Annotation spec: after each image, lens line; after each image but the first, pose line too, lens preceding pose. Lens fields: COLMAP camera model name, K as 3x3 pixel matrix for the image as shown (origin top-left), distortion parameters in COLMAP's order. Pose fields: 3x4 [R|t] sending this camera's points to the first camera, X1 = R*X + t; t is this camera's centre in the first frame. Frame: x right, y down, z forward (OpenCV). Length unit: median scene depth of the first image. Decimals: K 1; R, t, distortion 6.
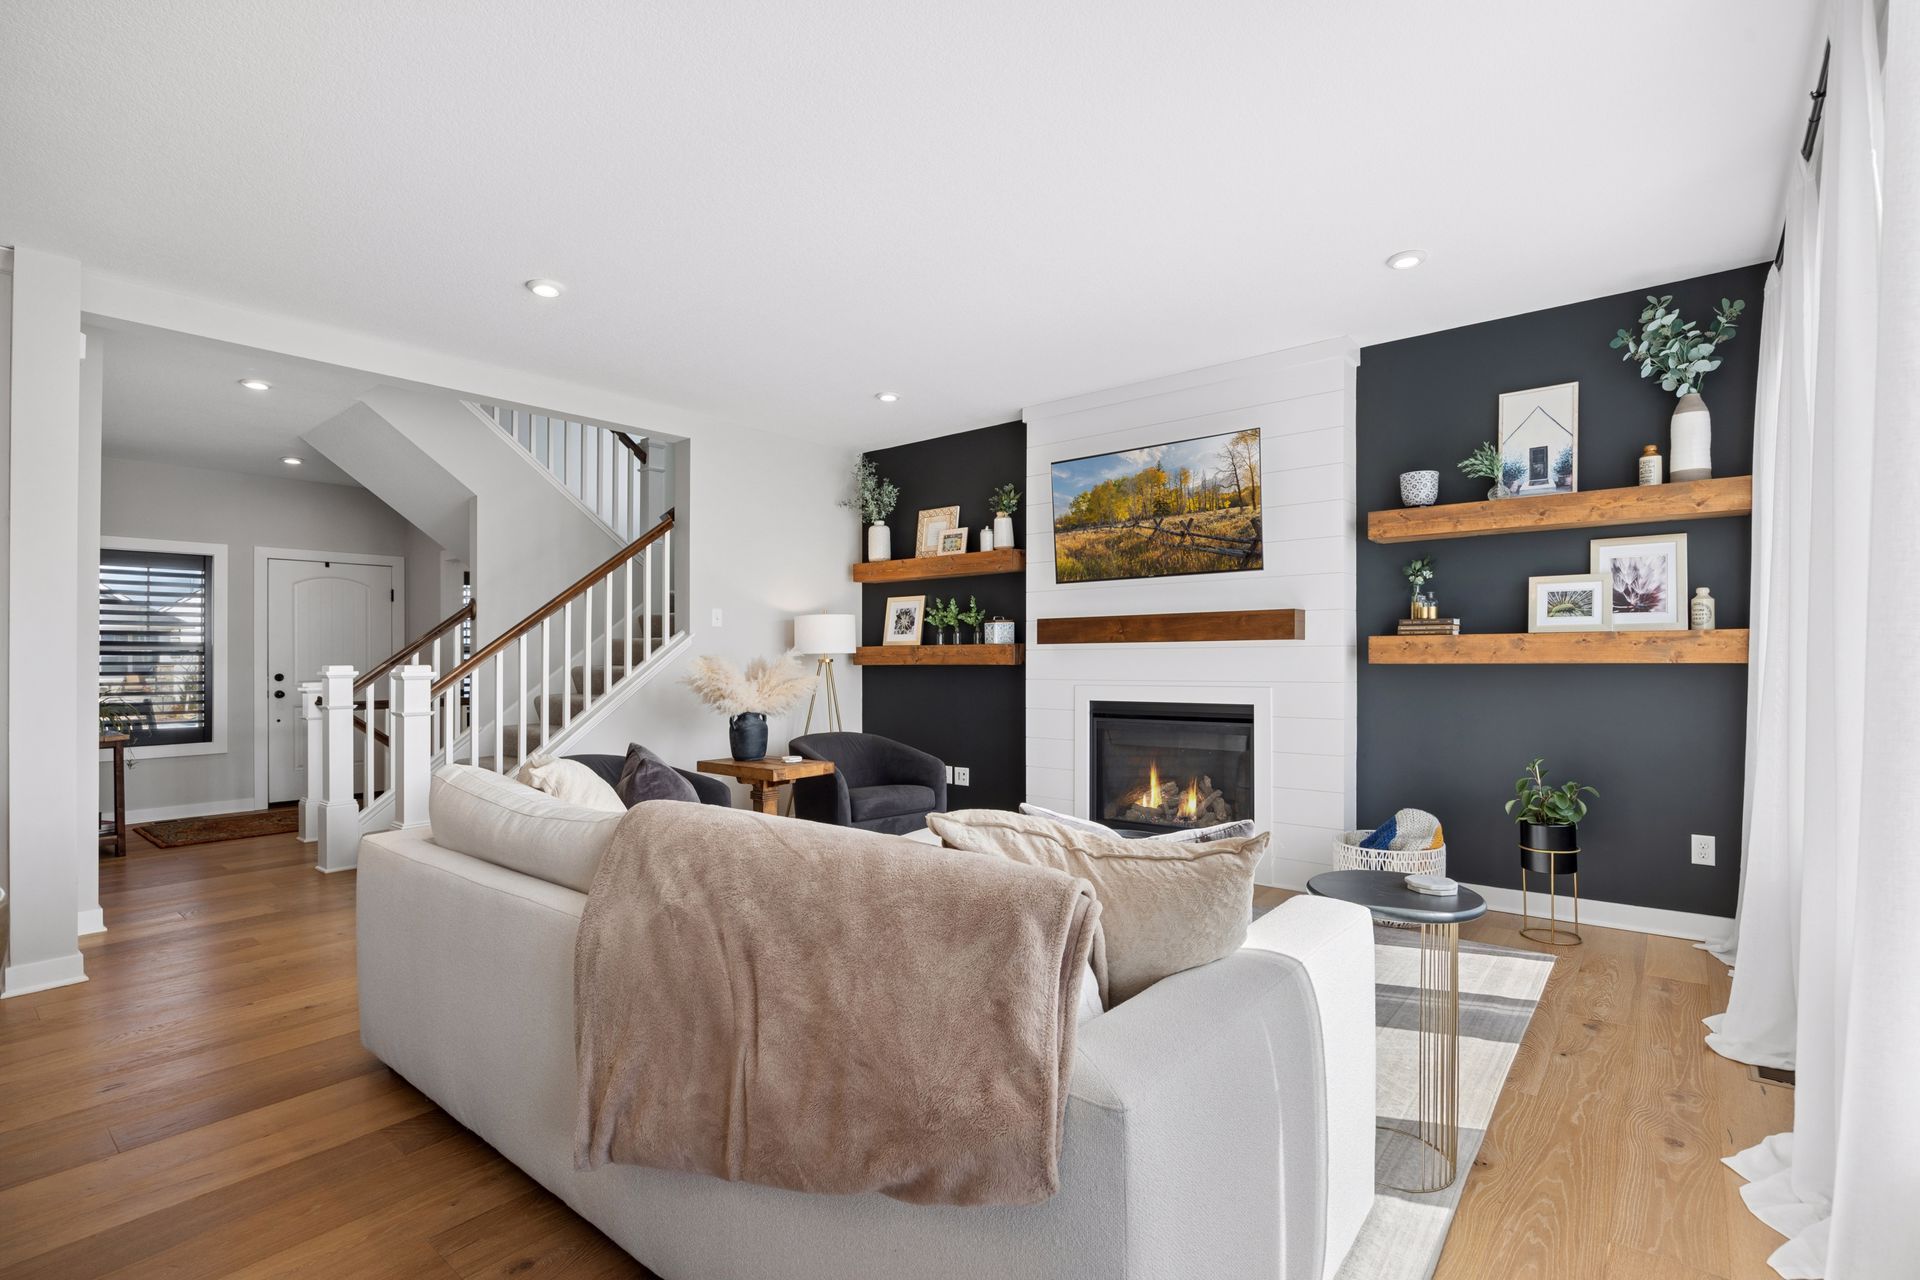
lens RADIAL K [[872.5, 0, 956.0], [0, 872.5, 660.1], [0, 0, 1]] dist [-0.000187, -0.000184]
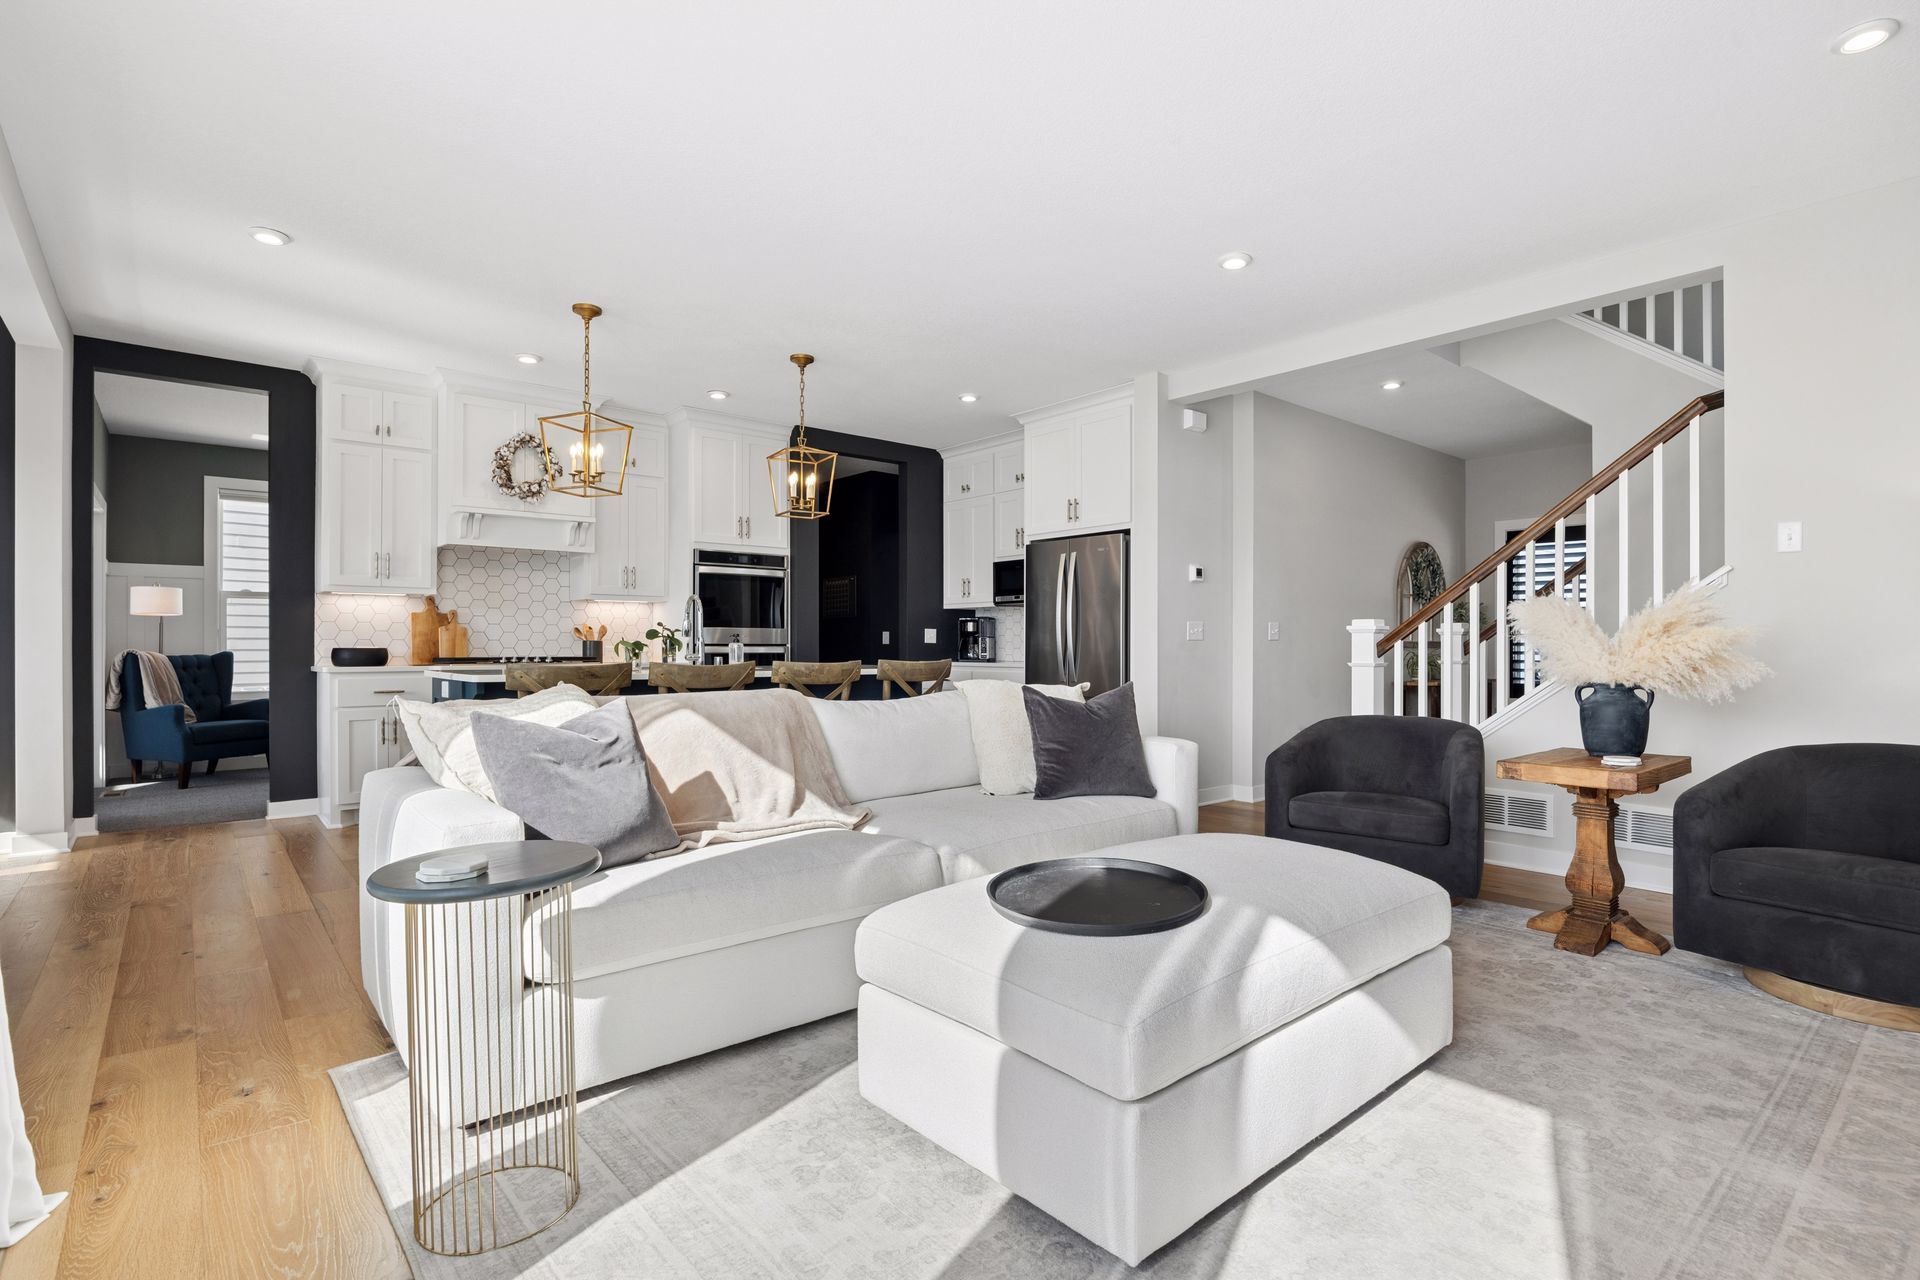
lens RADIAL K [[928.5, 0, 960.0], [0, 928.5, 640.0], [0, 0, 1]] dist [0.000227, 0.000081]
pose [[-0.185417, 0.003645, -0.982653, 0.678164], [0.007454, 0.999970, 0.002303, 0.025998], [0.982632, -0.006898, -0.185438, 0.769143]]
